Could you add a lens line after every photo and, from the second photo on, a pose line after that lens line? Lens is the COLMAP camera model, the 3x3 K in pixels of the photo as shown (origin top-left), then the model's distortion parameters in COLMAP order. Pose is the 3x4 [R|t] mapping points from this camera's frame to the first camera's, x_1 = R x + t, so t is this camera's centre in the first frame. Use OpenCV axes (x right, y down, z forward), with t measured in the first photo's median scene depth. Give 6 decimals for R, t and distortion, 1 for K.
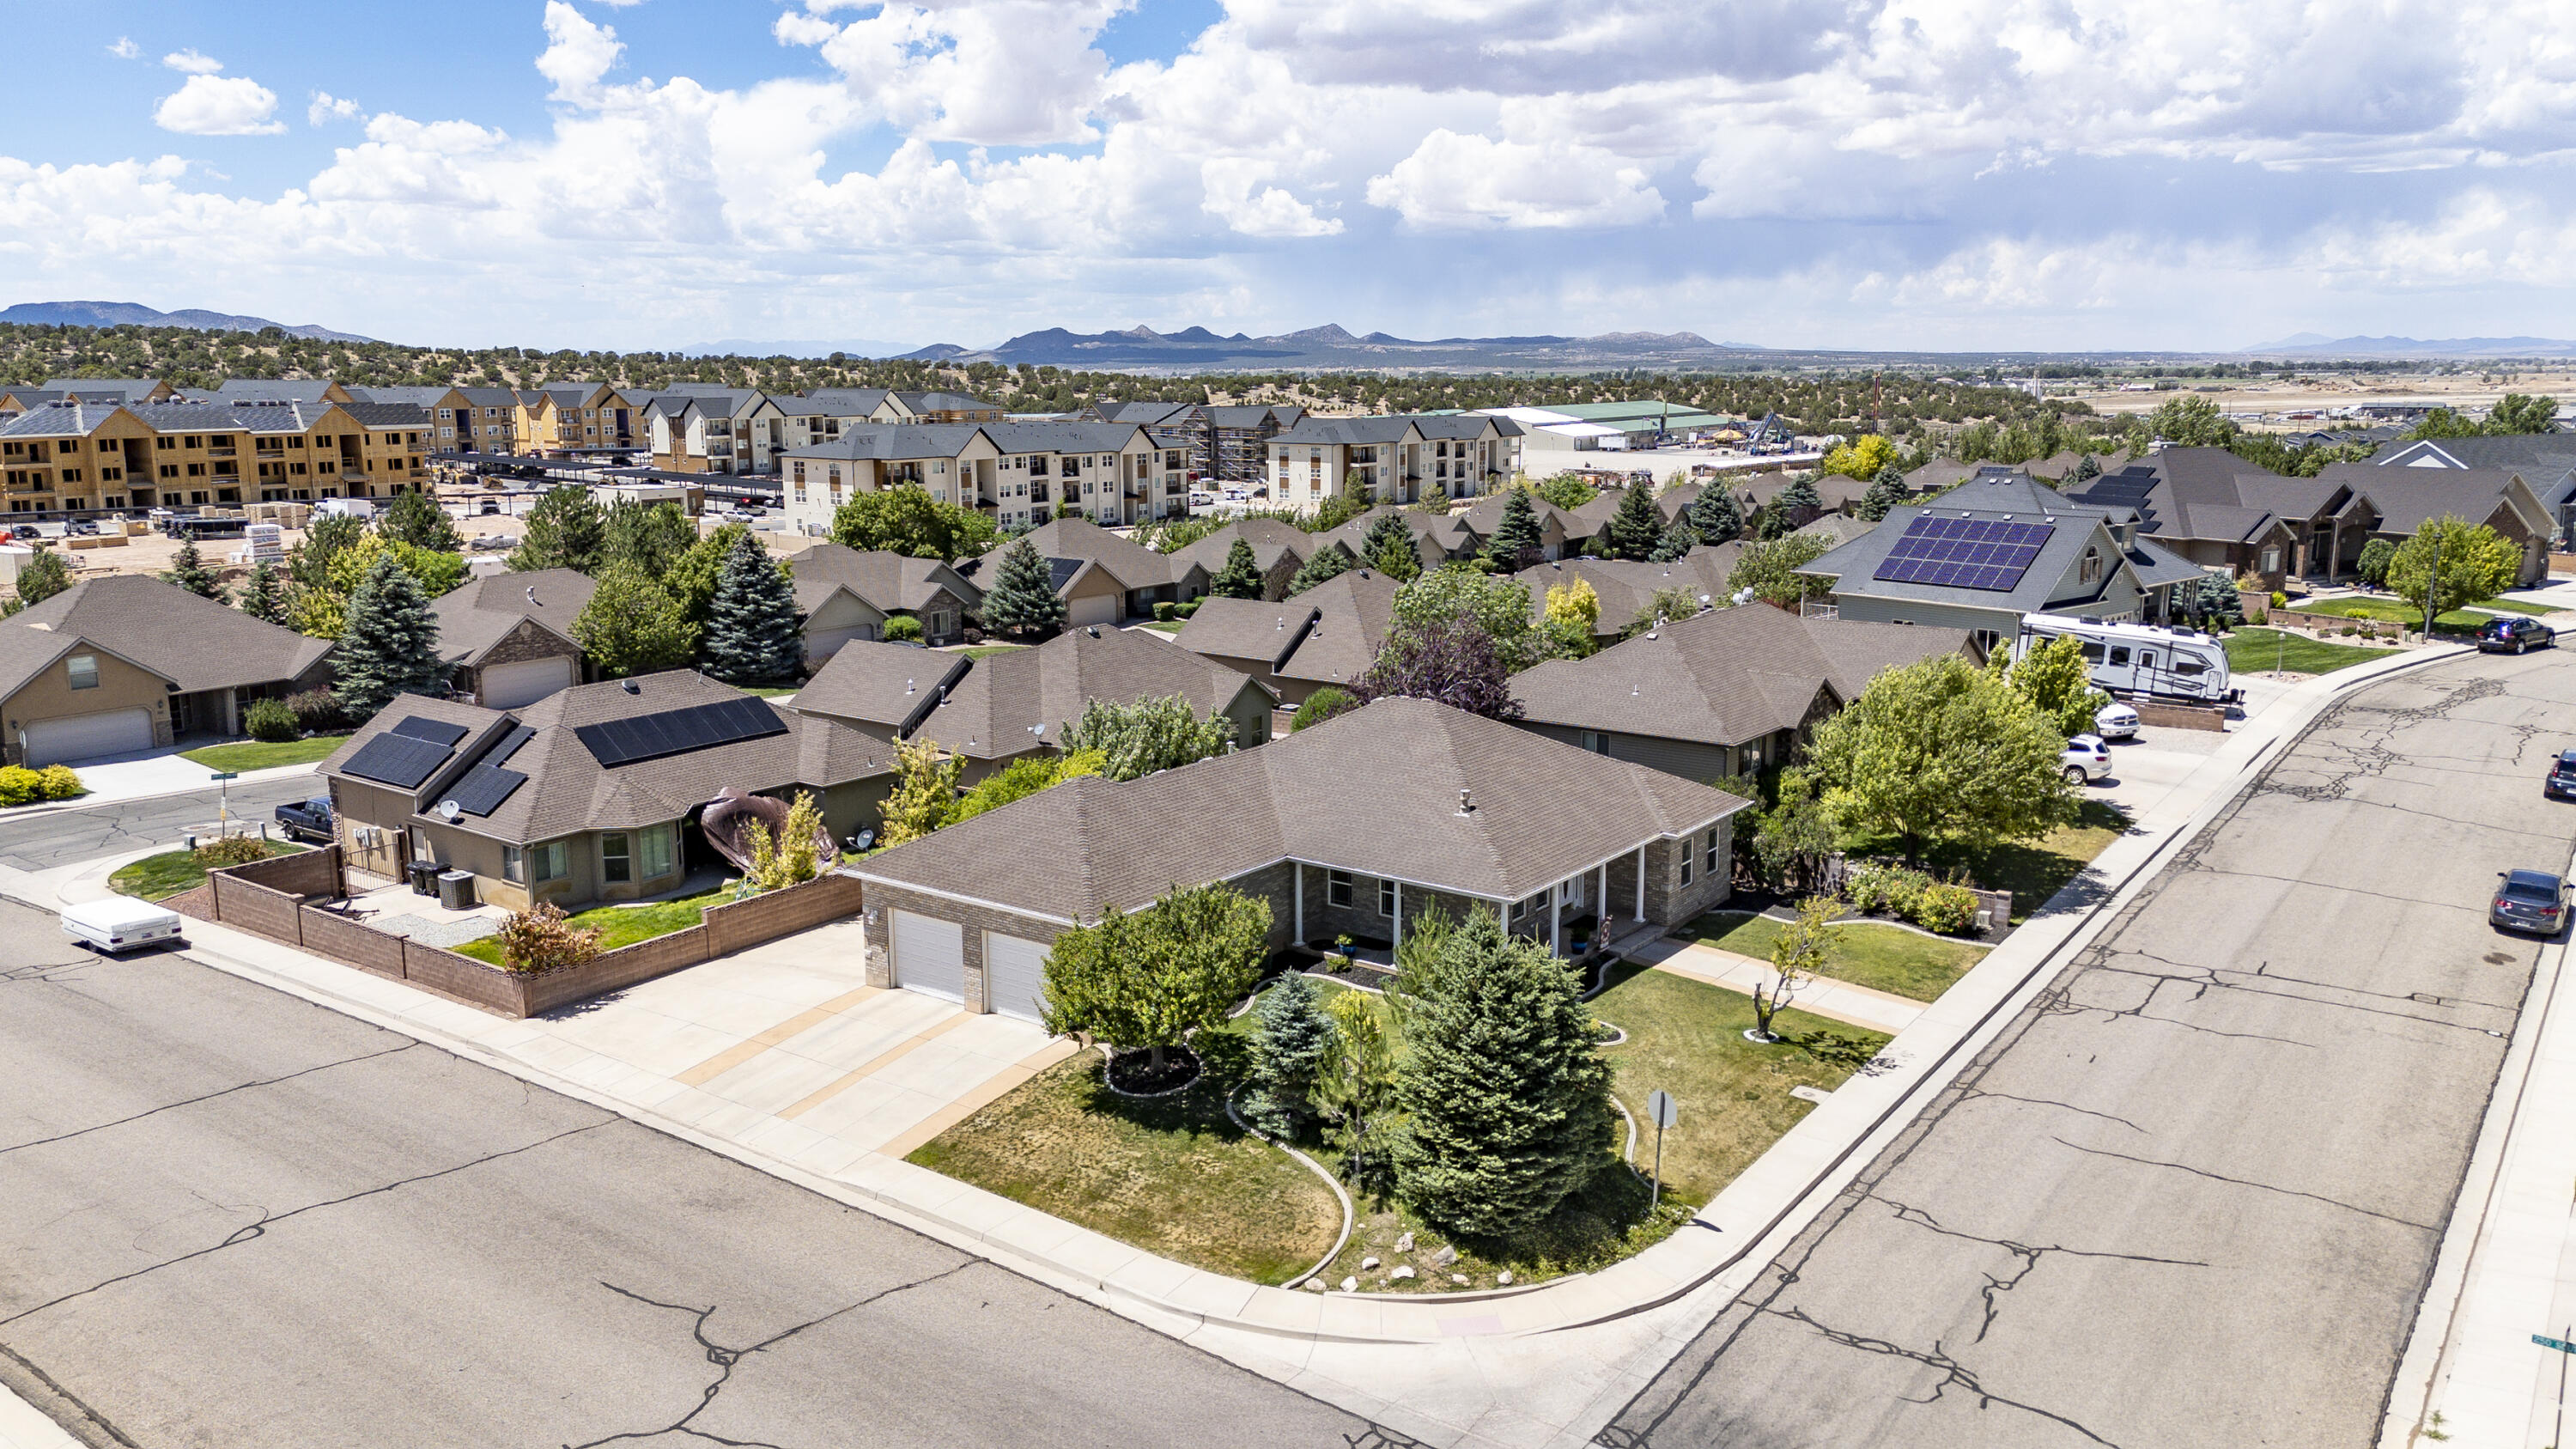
lens RADIAL K [[1908.7, 0, 1295.1], [0, 1908.7, 714.4], [0, 0, 1]] dist [0.080534, -0.077280]
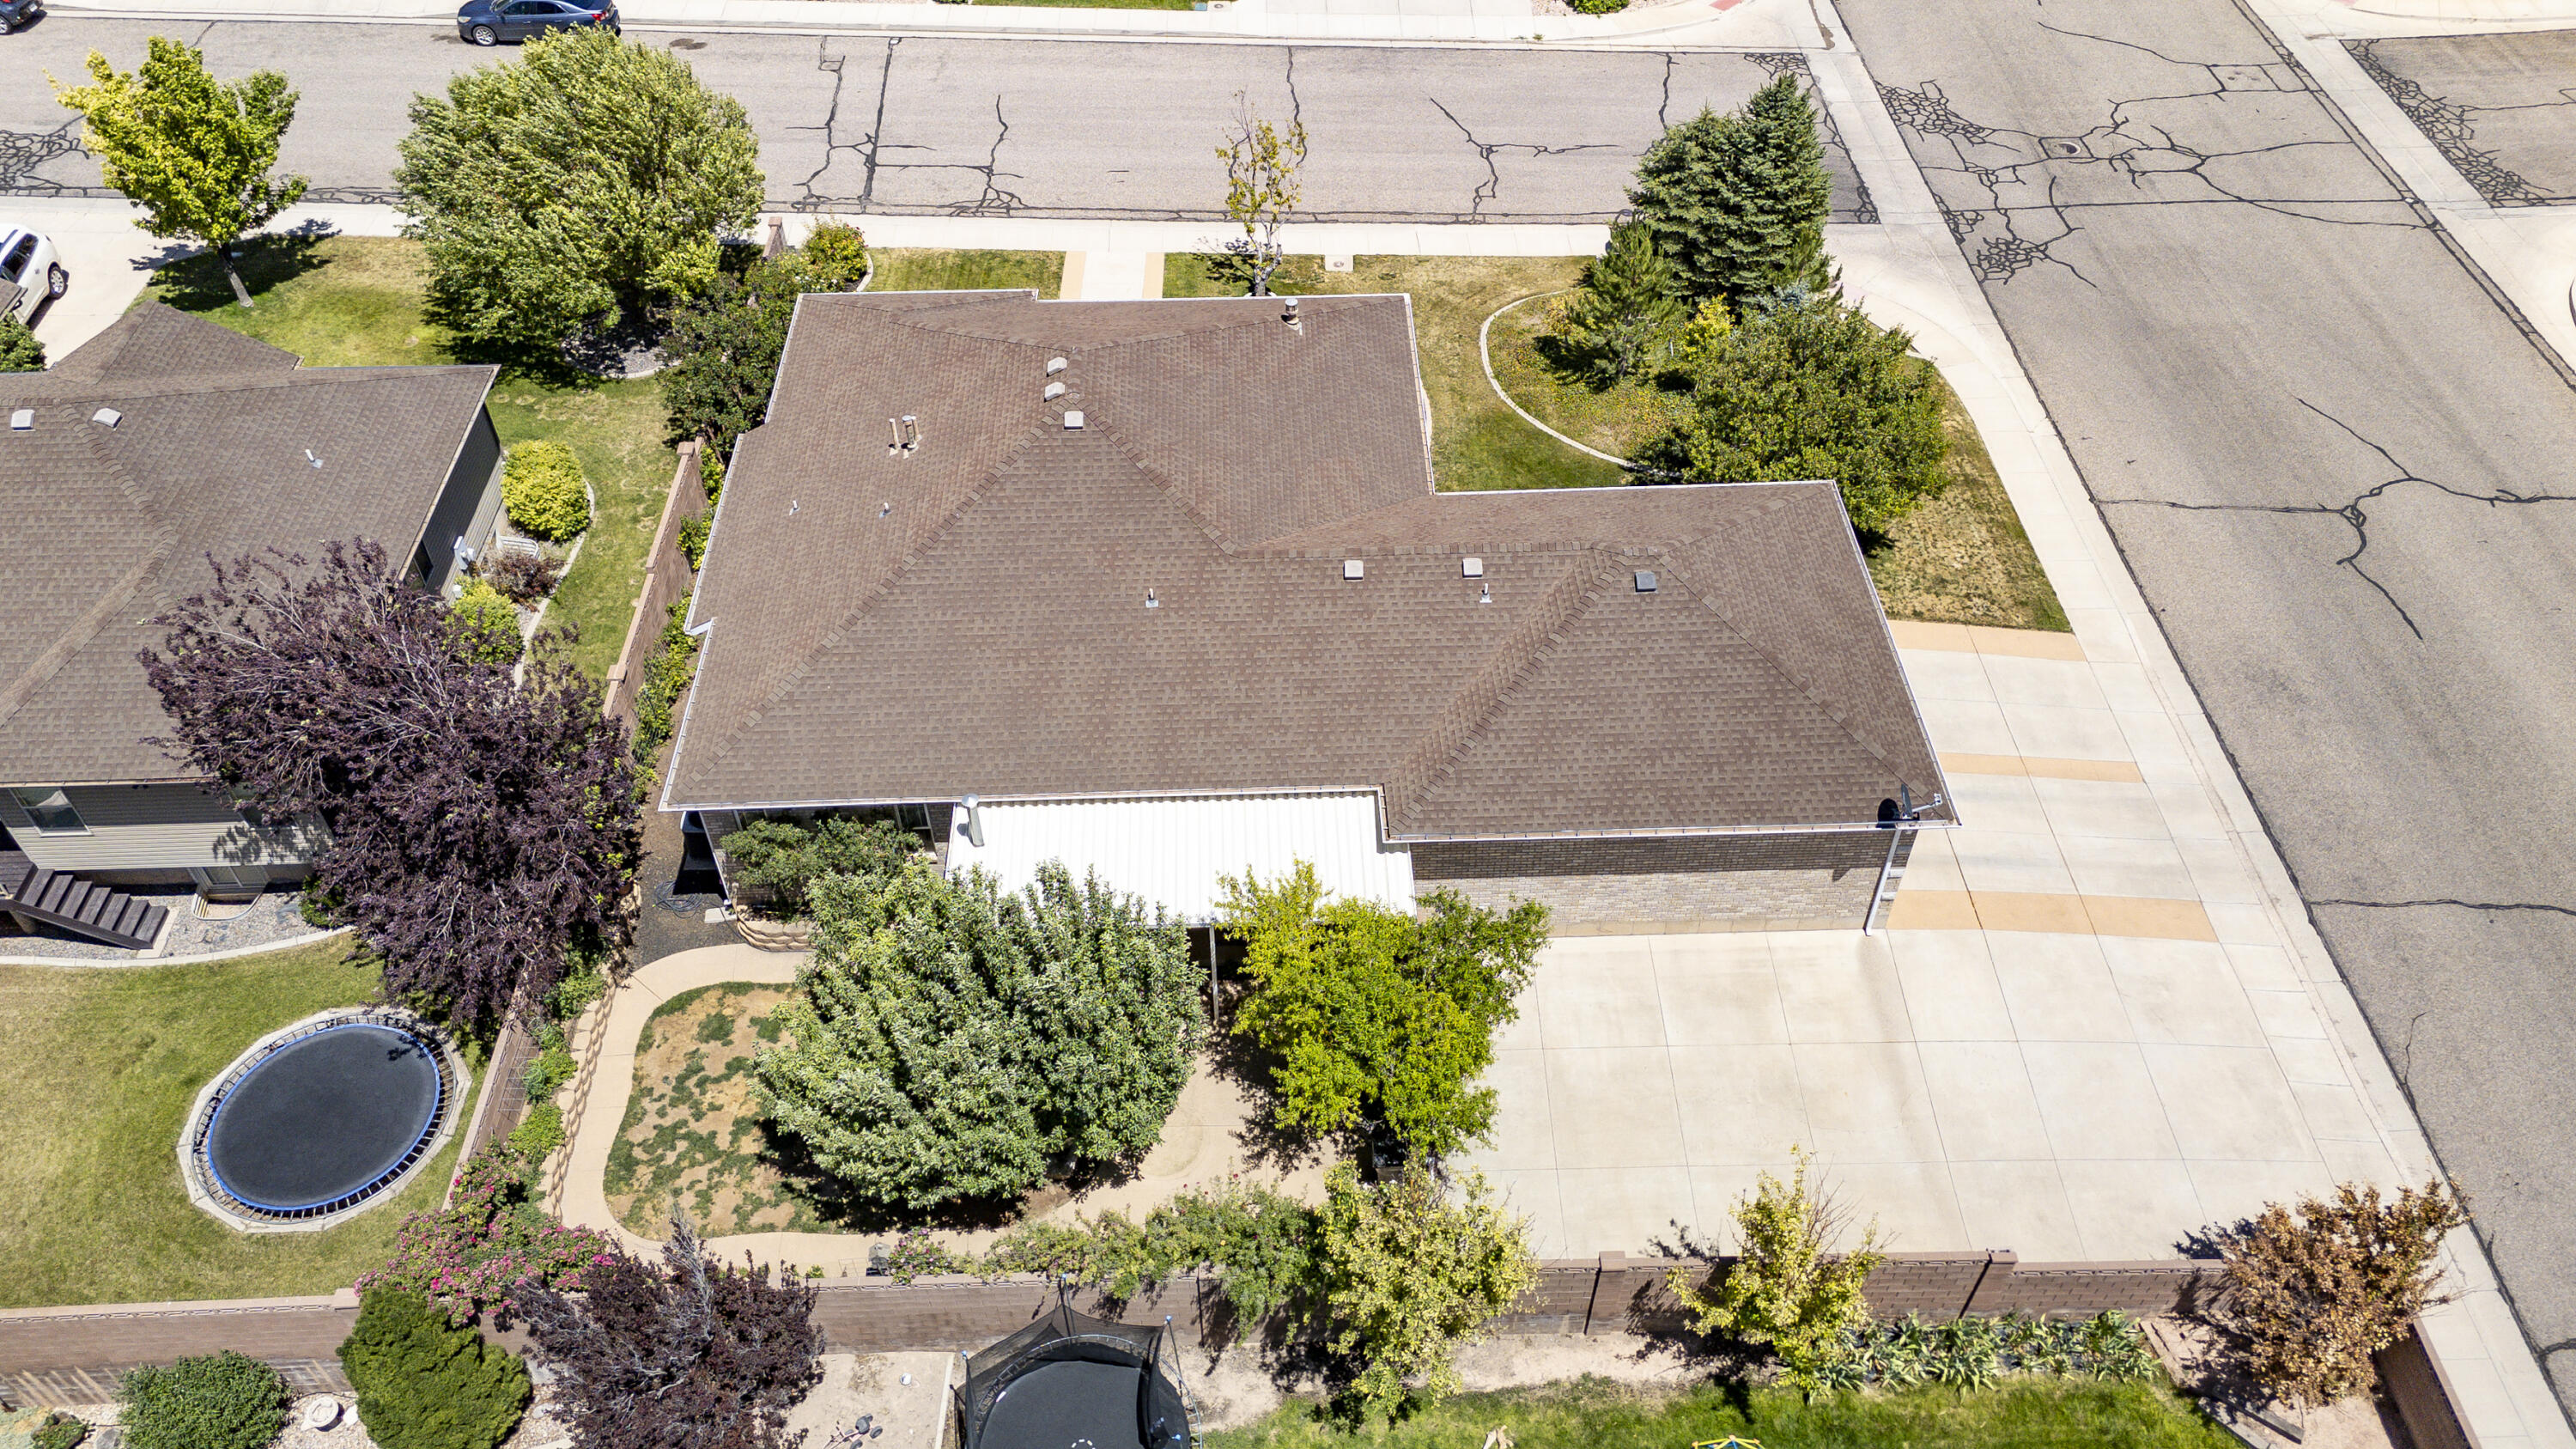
lens RADIAL K [[1892.7, 0, 1296.9], [0, 1892.7, 720.1], [0, 0, 1]] dist [0.077908, -0.063159]
pose [[-0.622495, -0.552377, 0.554418, -0.208394], [0.153748, 0.608293, 0.778679, -0.220668], [-0.767373, 0.569965, -0.293733, 0.645193]]
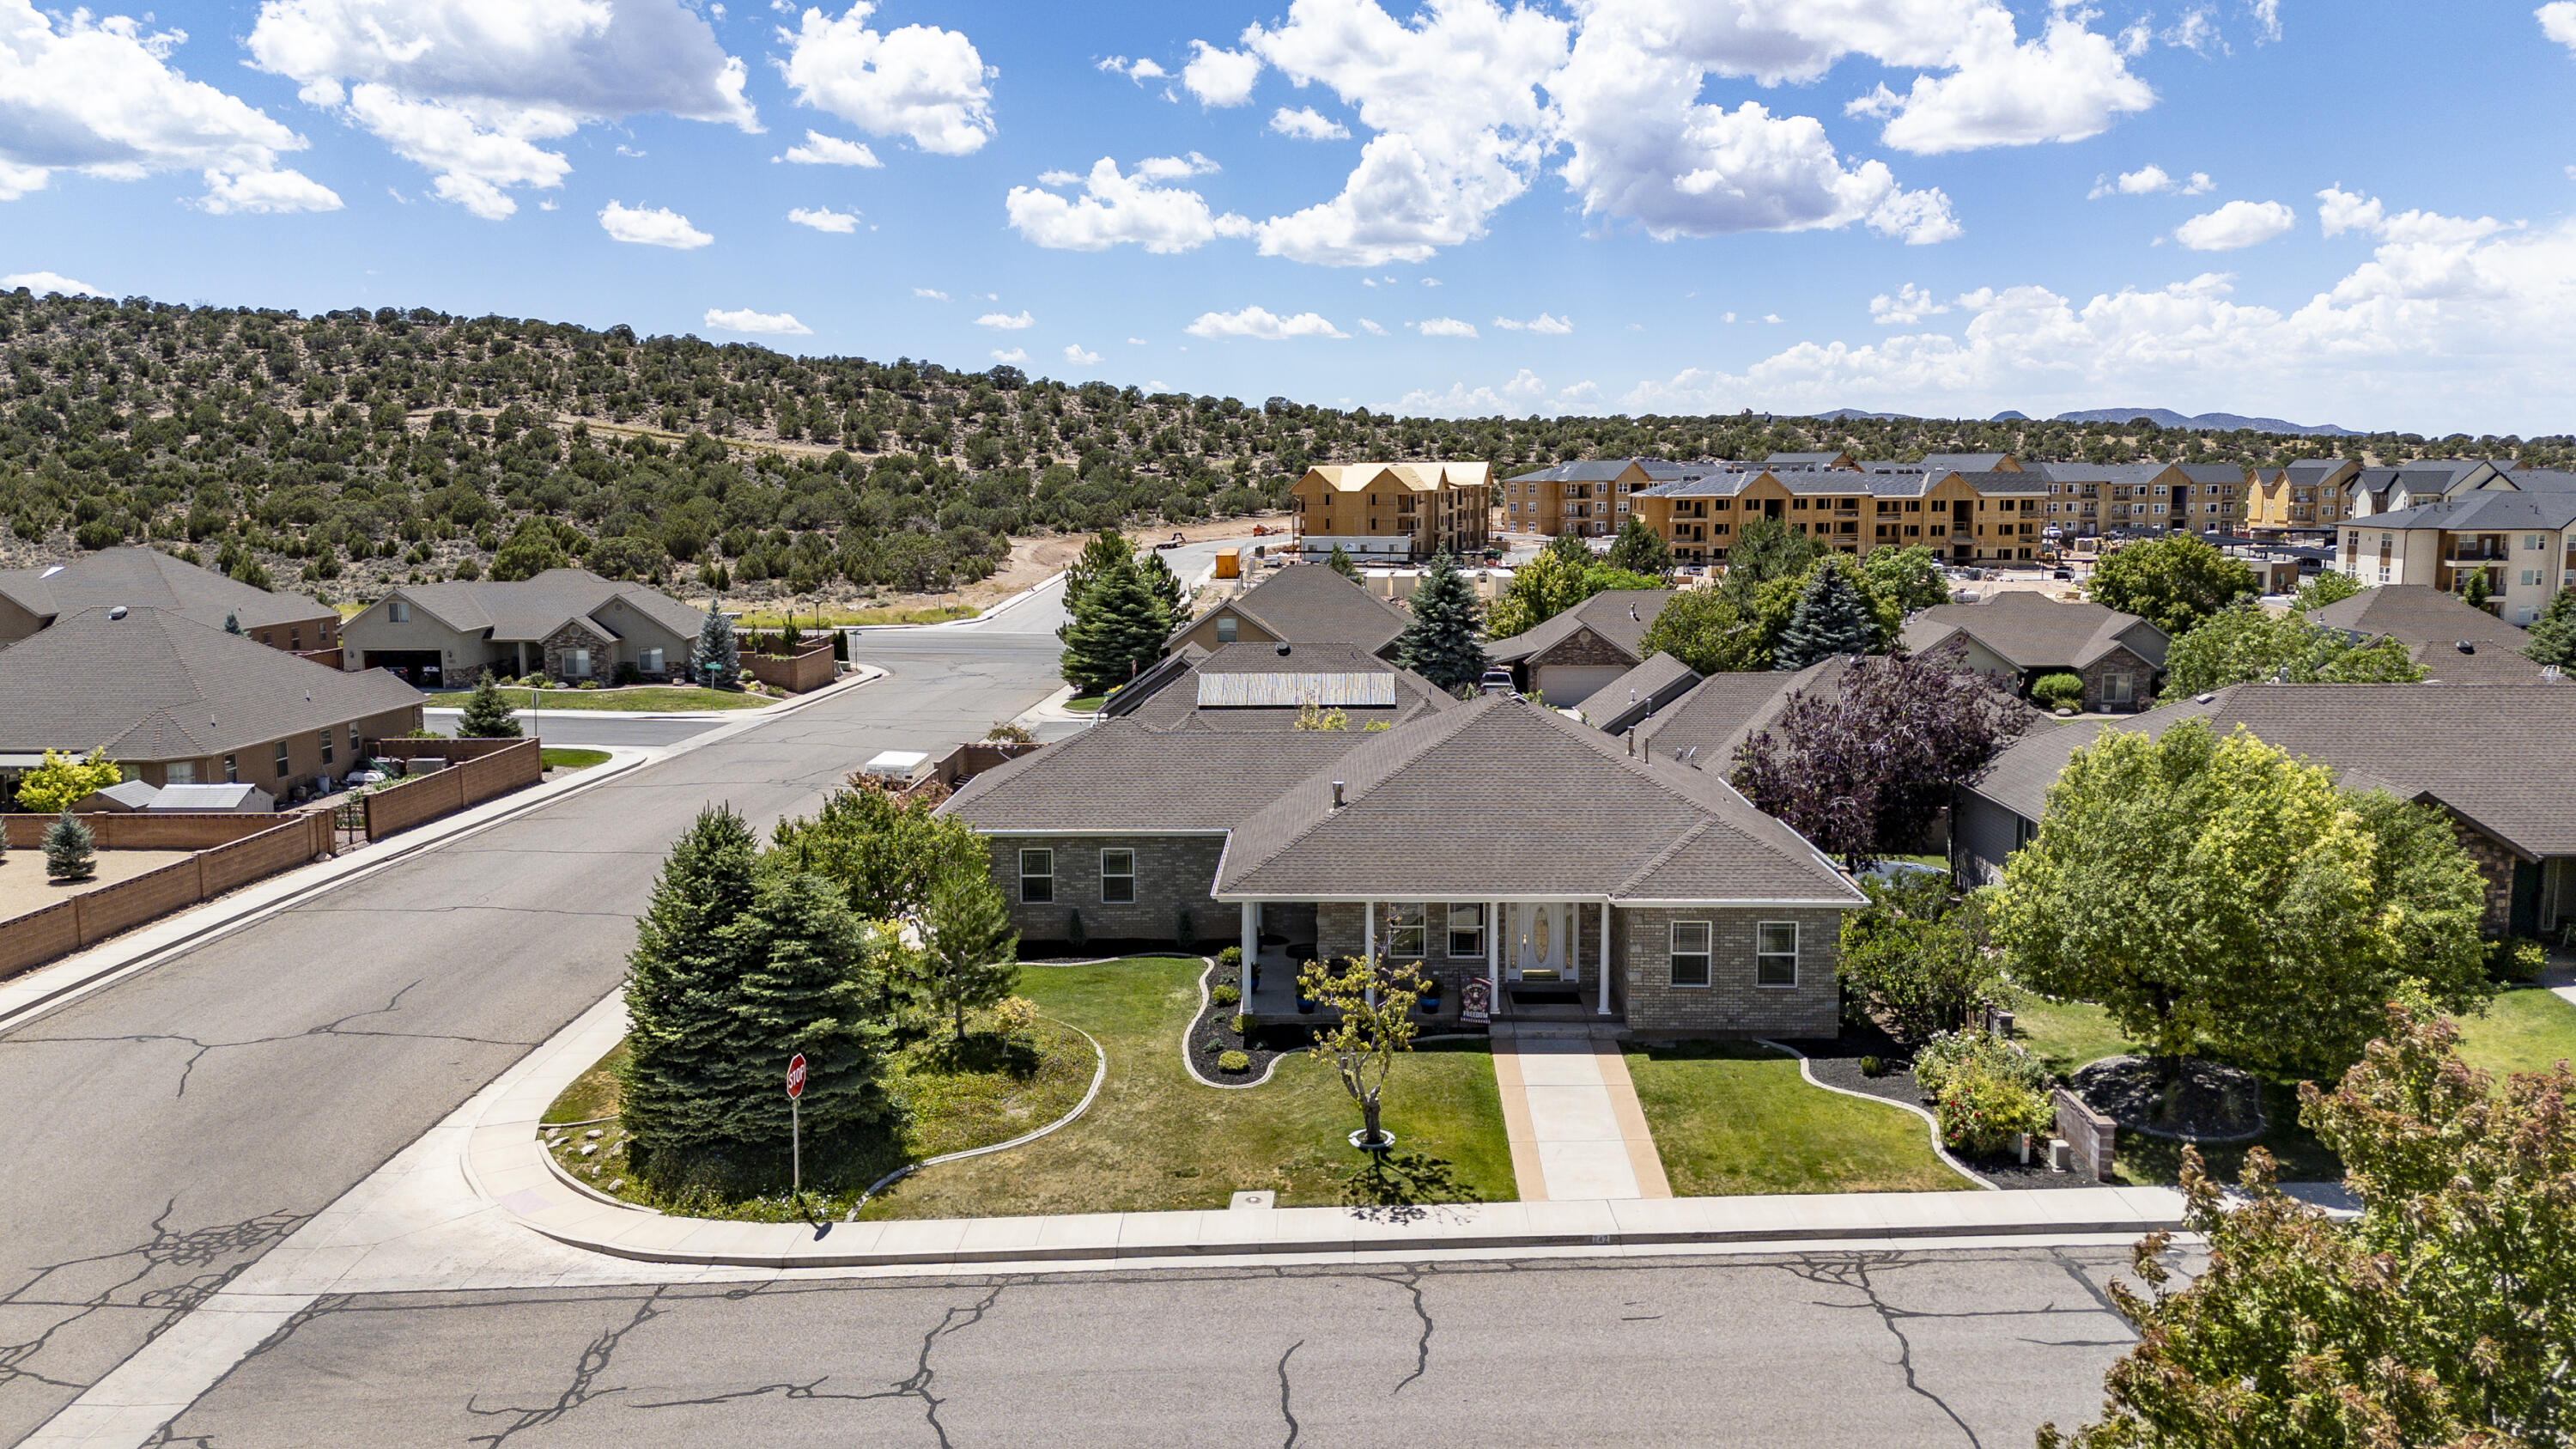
lens RADIAL K [[1908.7, 0, 1295.1], [0, 1908.7, 714.4], [0, 0, 1]] dist [0.080534, -0.077280]
pose [[0.572931, 0.107343, -0.812544, 0.368819], [-0.149095, 0.988495, 0.025459, -0.003928], [0.805929, 0.106560, 0.582343, 0.242108]]
